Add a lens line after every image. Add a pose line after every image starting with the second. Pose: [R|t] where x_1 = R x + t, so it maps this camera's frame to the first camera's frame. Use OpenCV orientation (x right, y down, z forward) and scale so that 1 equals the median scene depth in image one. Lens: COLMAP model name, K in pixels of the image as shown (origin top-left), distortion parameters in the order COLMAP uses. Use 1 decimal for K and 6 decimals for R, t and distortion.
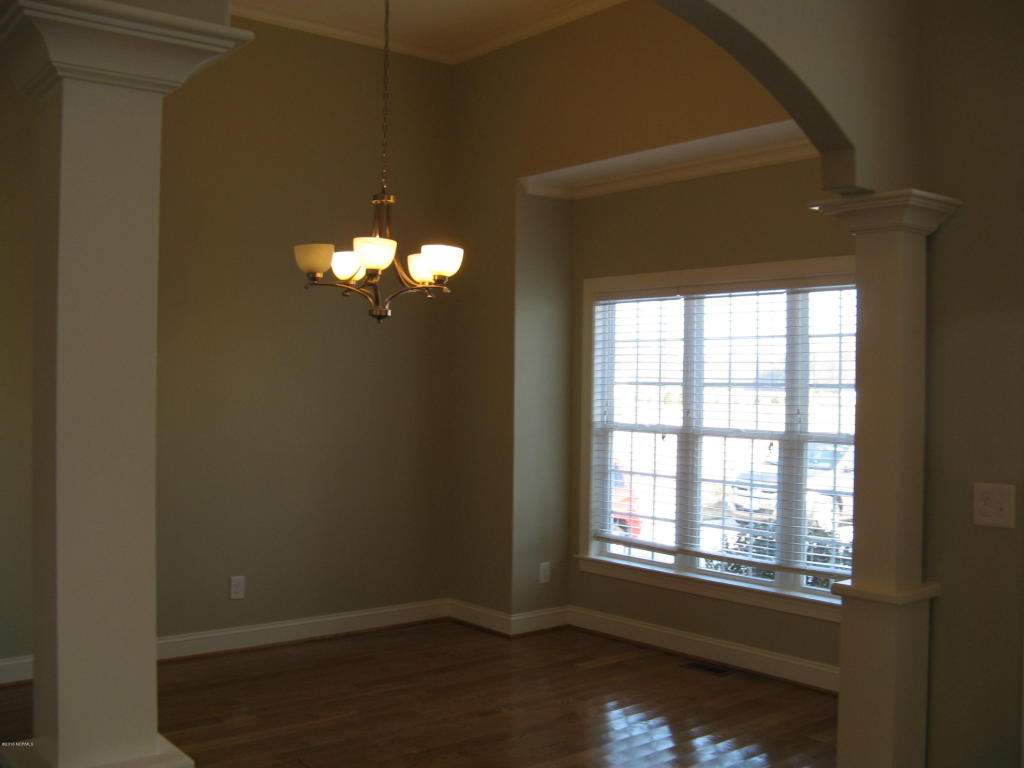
lens RADIAL K [[1076.2, 0, 512.0], [0, 1076.2, 384.0], [0, 0, 1]] dist [-0.199202, 0.248491]
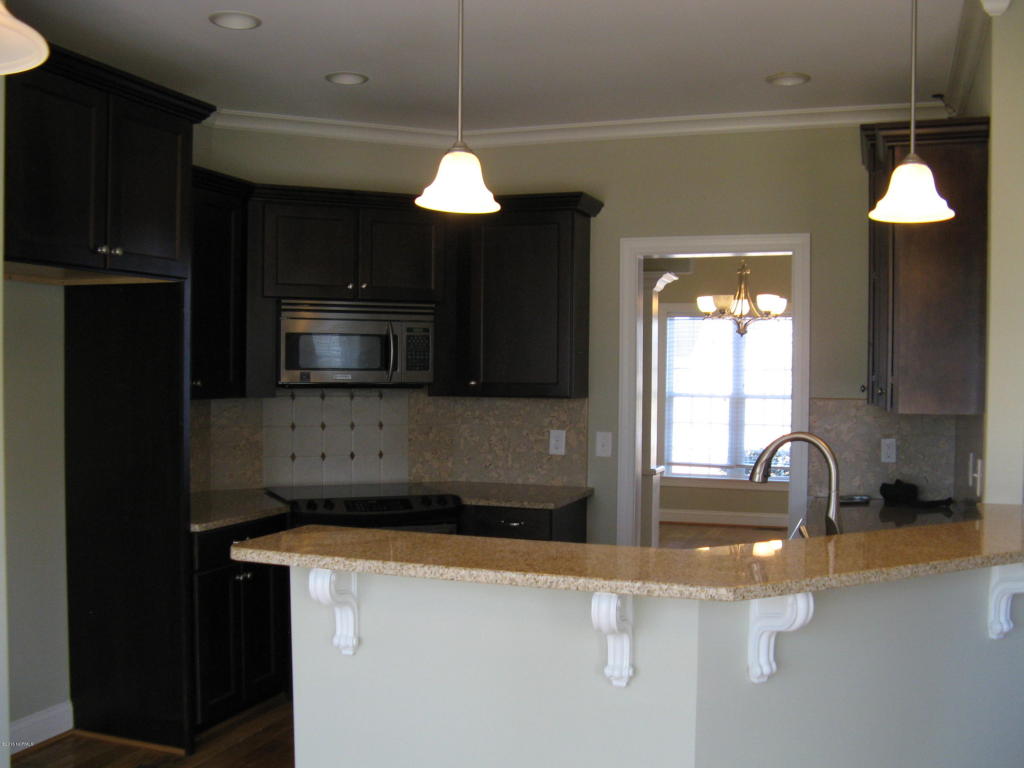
lens RADIAL K [[1076.2, 0, 512.0], [0, 1076.2, 384.0], [0, 0, 1]] dist [-0.199202, 0.248491]
pose [[0.850696, -0.009338, 0.525575, -1.037243], [-0.001487, 0.999795, 0.020172, -0.009969], [-0.525656, -0.017942, 0.850508, -0.269641]]
